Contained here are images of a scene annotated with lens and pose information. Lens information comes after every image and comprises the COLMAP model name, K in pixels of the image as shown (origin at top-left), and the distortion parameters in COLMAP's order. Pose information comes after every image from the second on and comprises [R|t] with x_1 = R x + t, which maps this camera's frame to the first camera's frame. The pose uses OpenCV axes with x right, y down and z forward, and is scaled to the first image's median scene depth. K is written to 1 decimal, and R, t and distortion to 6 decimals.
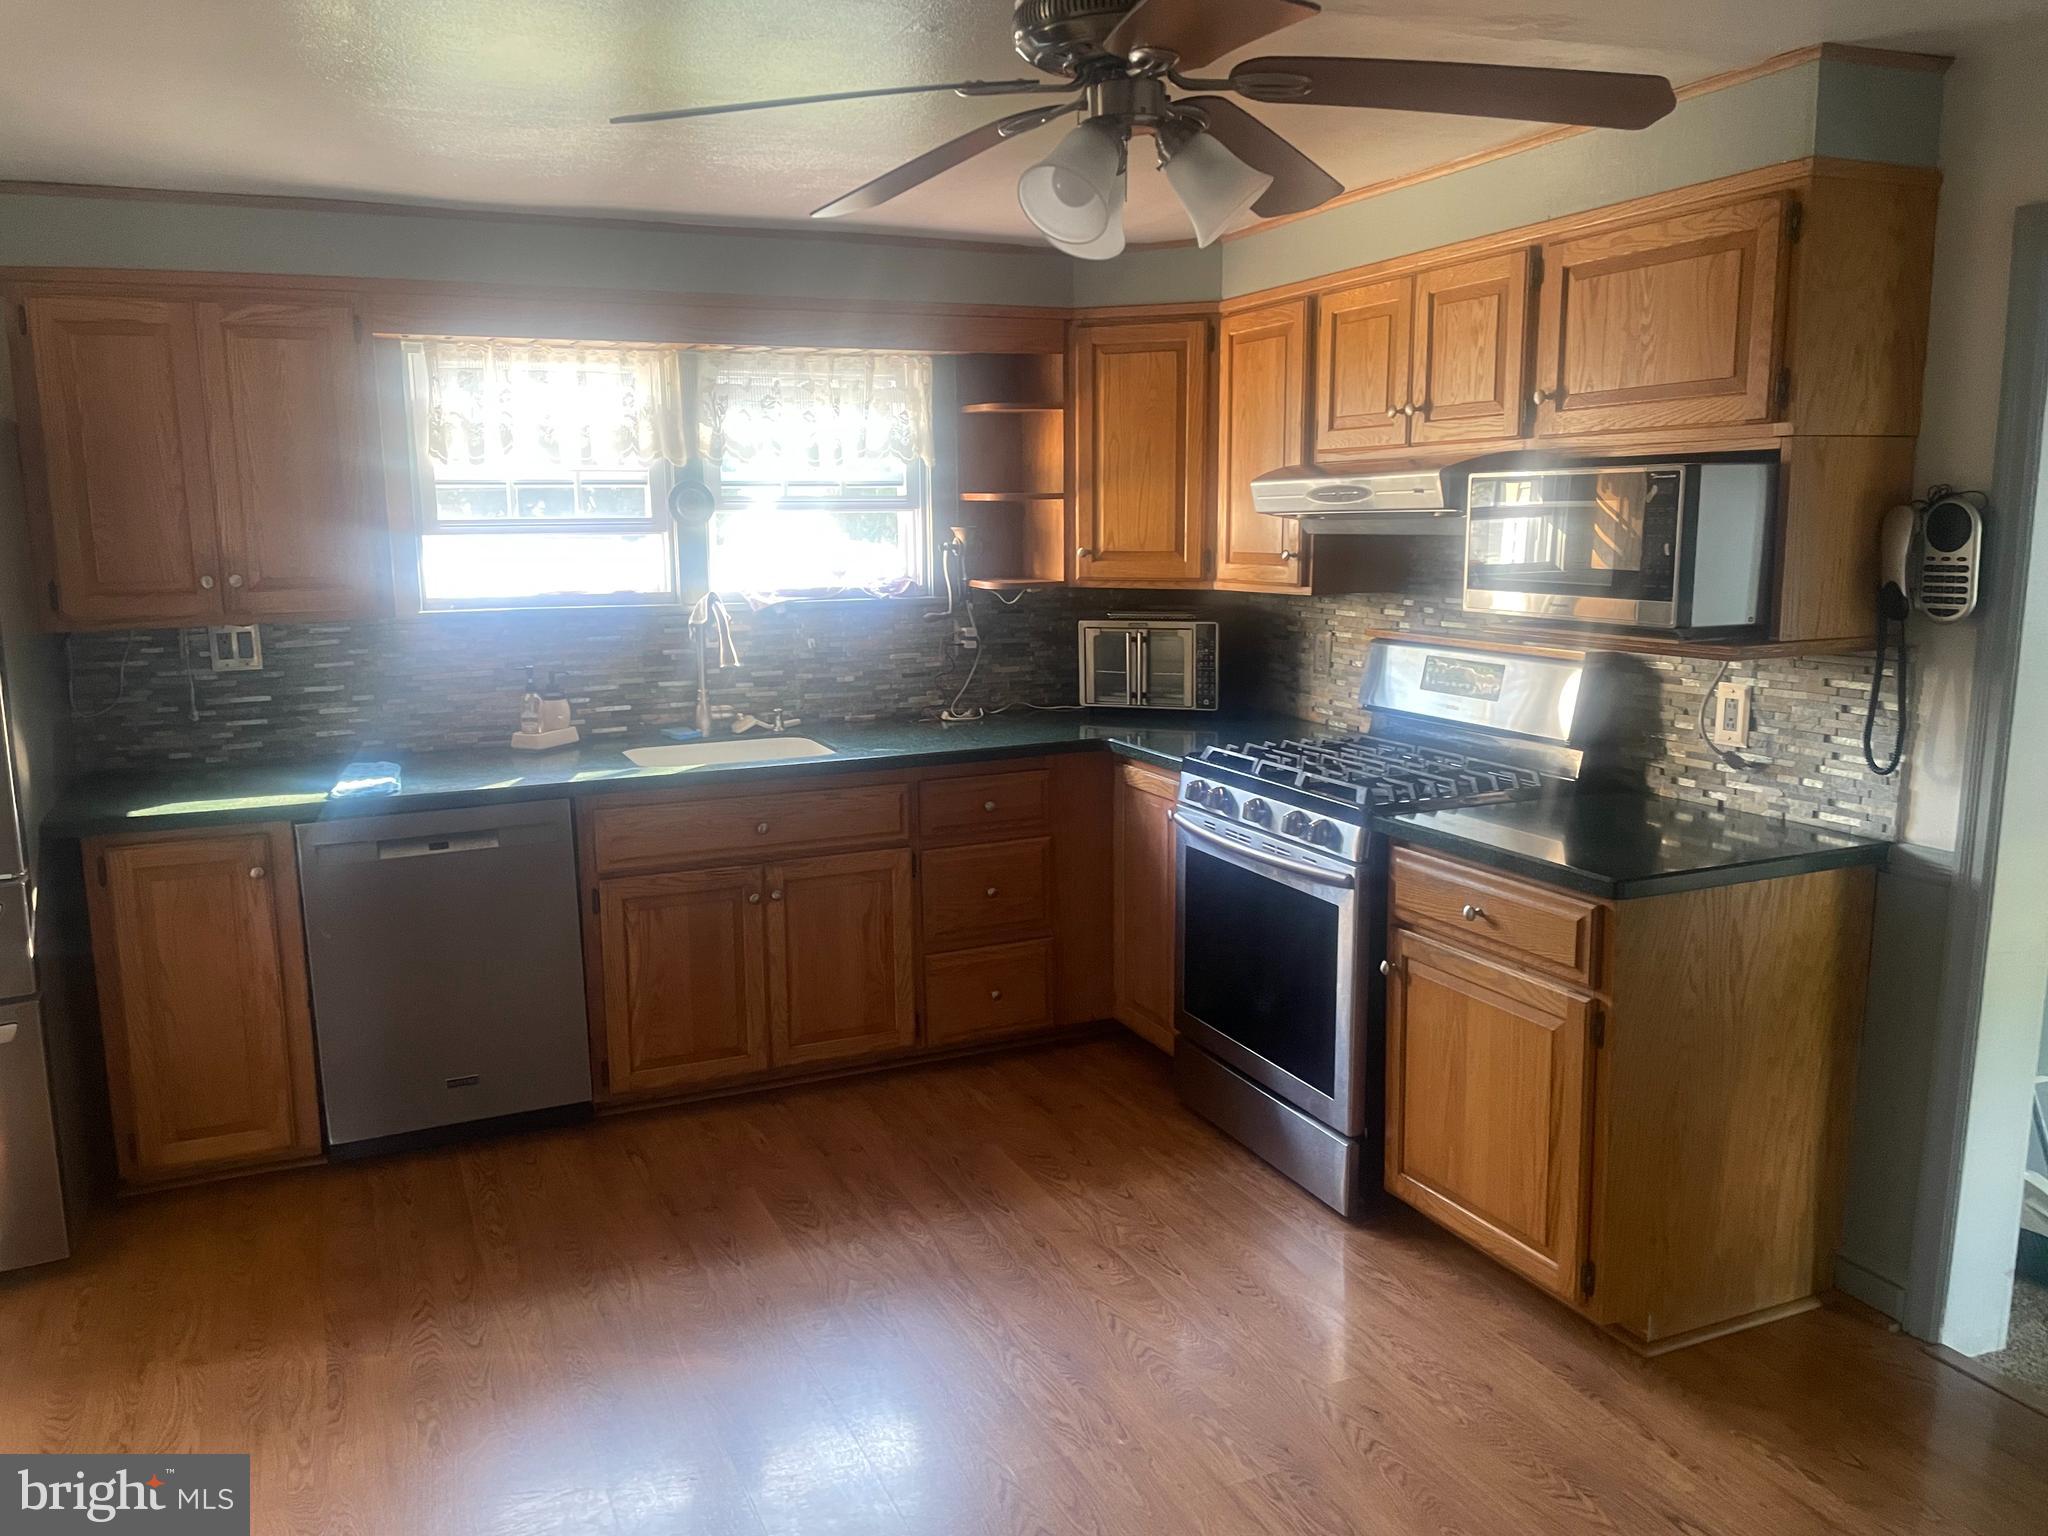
lens RADIAL K [[1554.5, 0, 1026.6], [0, 1554.5, 768.6], [0, 0, 1]] dist [0.086597, -0.015771]
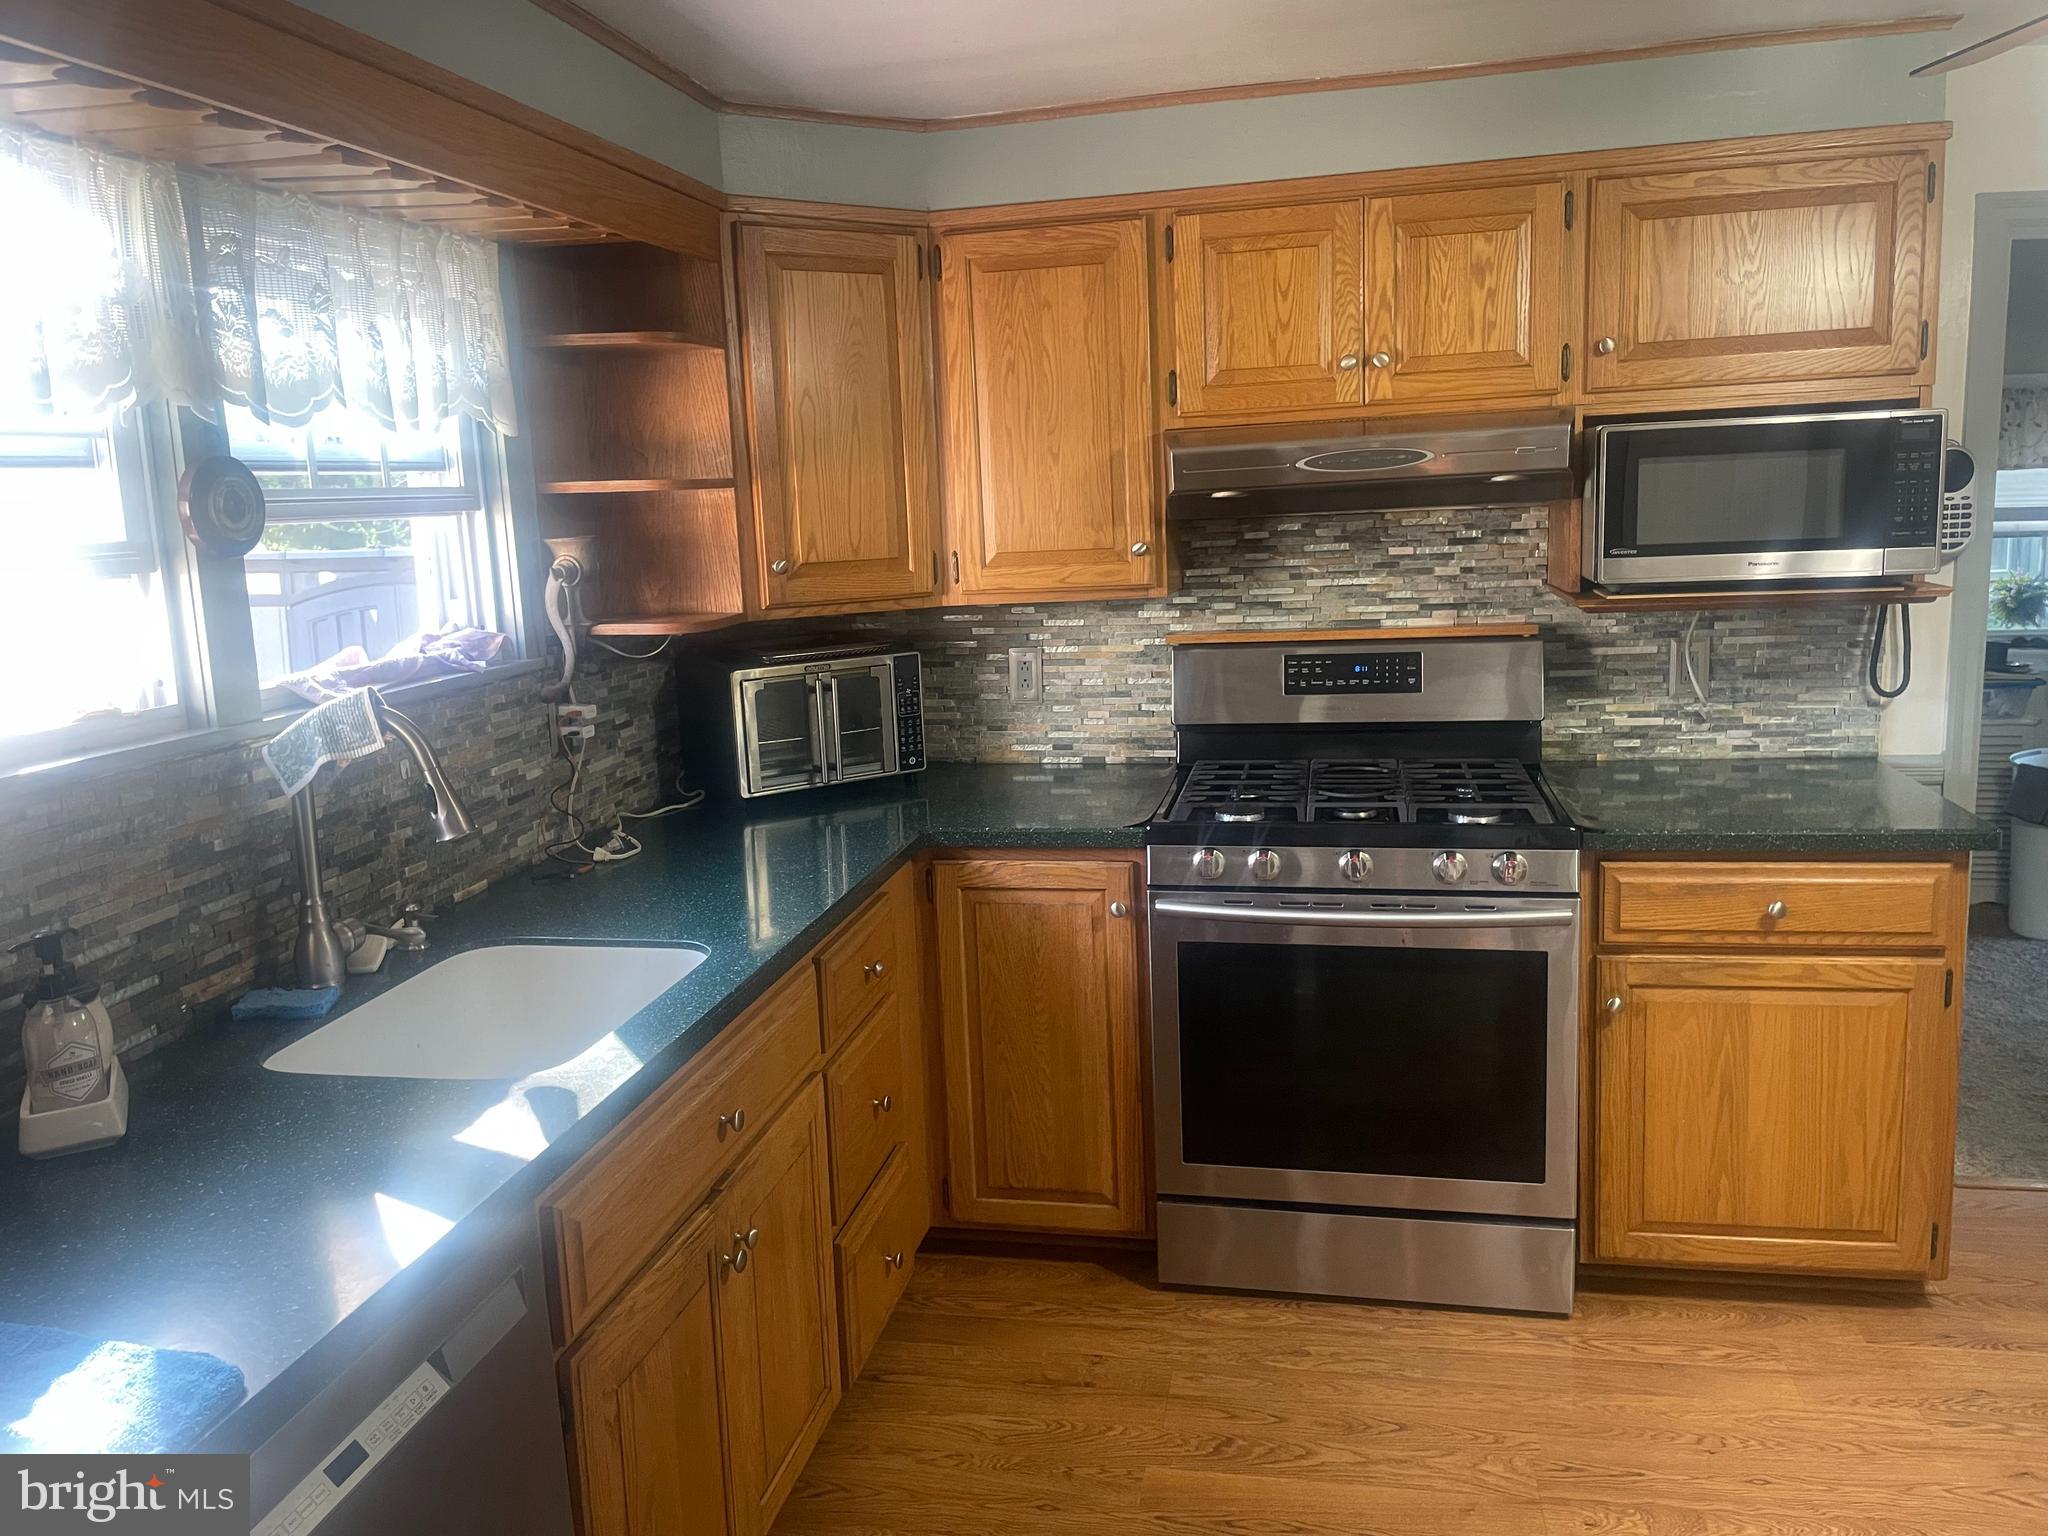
lens RADIAL K [[1554.5, 0, 1026.7], [0, 1554.5, 756.4], [0, 0, 1]] dist [0.086597, -0.015771]
pose [[0.573356, -0.154293, 0.804647, -0.460619], [0.173393, 0.982713, 0.064885, -0.086193], [-0.800748, 0.102318, 0.590198, 0.543311]]
